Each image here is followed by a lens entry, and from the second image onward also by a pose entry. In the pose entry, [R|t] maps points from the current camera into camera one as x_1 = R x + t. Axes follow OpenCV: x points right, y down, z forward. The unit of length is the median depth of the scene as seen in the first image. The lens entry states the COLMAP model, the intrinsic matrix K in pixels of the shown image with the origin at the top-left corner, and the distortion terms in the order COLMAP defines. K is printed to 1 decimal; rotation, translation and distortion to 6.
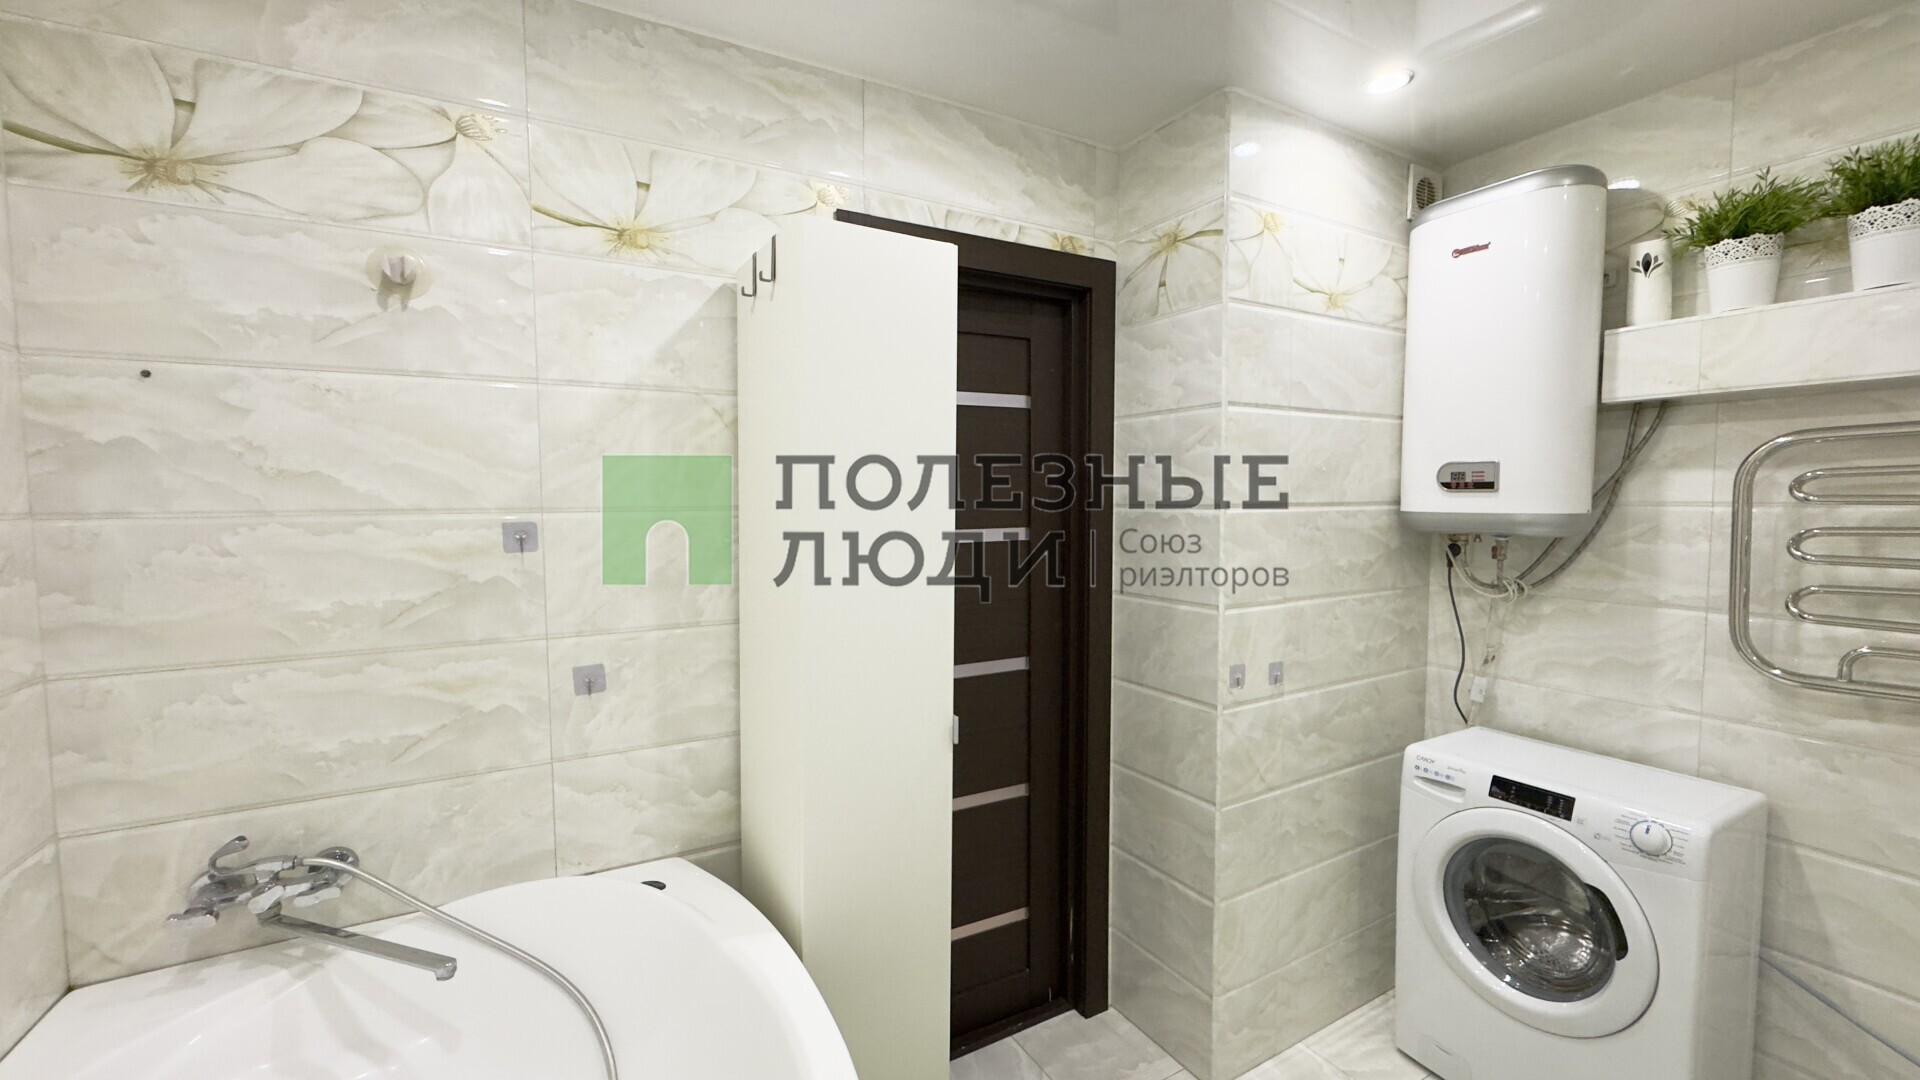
lens RADIAL K [[768.4, 0, 958.4], [0, 768.4, 538.1], [0, 0, 1]] dist [-0.003886, 0.000150]
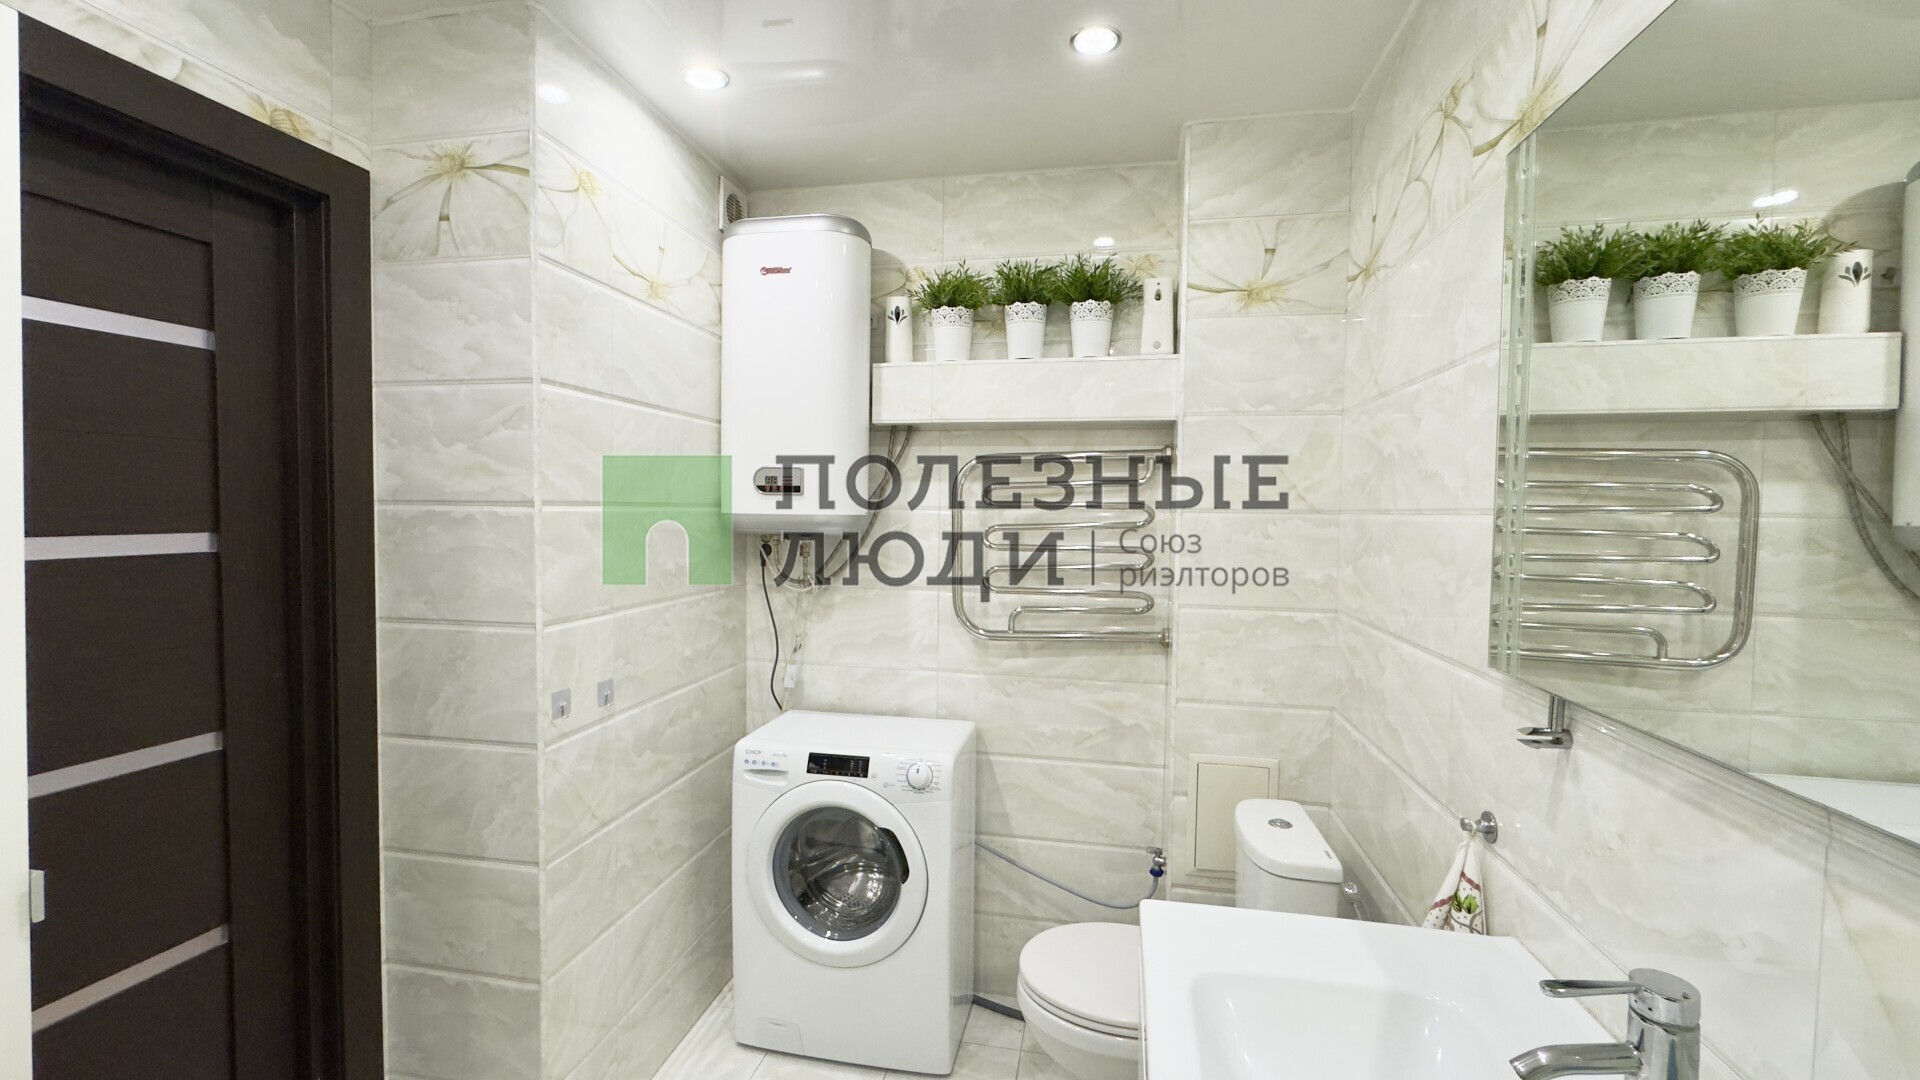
lens RADIAL K [[768.4, 0, 962.0], [0, 768.4, 542.3], [0, 0, 1]] dist [-0.003886, 0.000150]
pose [[0.652725, -0.019255, 0.757350, 0.013860], [0.027465, 0.999621, 0.001744, 0.012232], [-0.757097, 0.019662, 0.653007, 0.108809]]
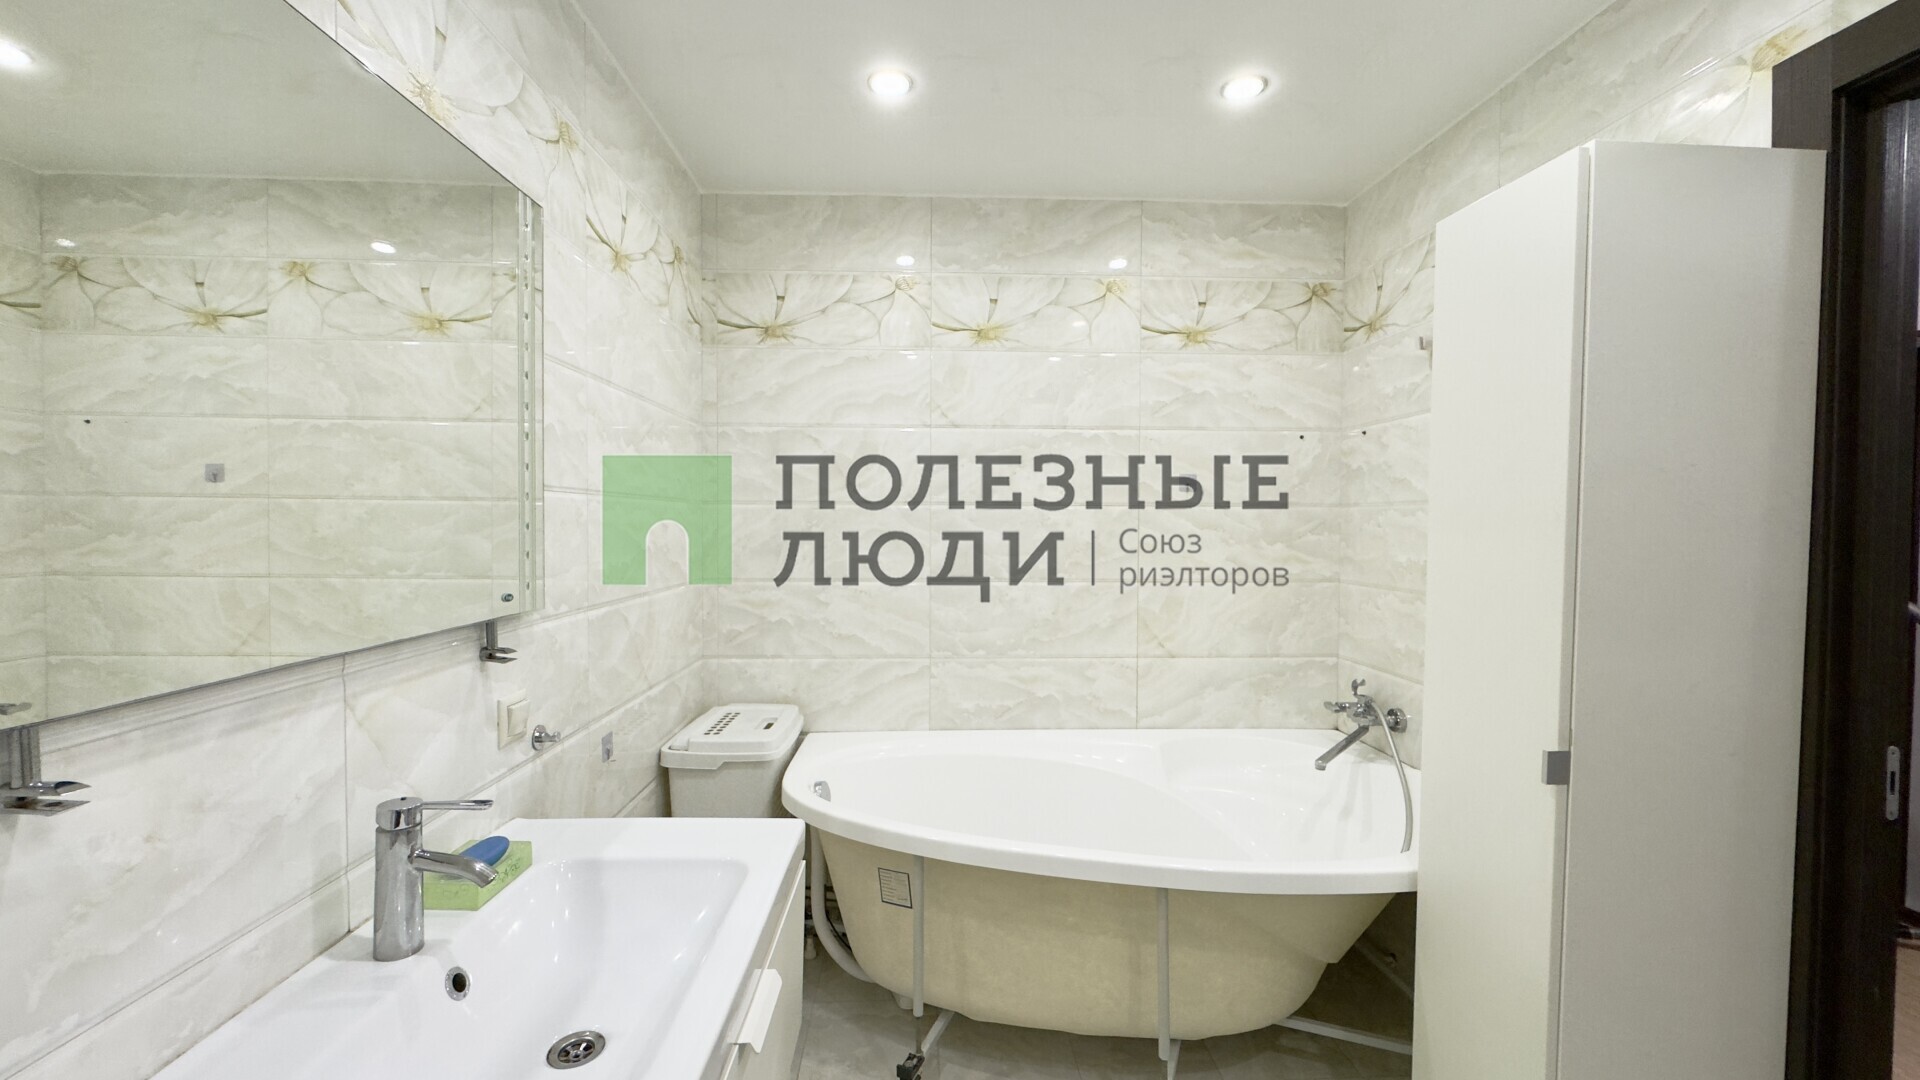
lens RADIAL K [[768.4, 0, 960.9], [0, 768.4, 542.4], [0, 0, 1]] dist [-0.003886, 0.000150]
pose [[-0.451403, 0.023937, -0.891999, 0.746930], [-0.056340, 0.996881, 0.055263, 0.009991], [0.890540, 0.075201, -0.448647, 0.622839]]
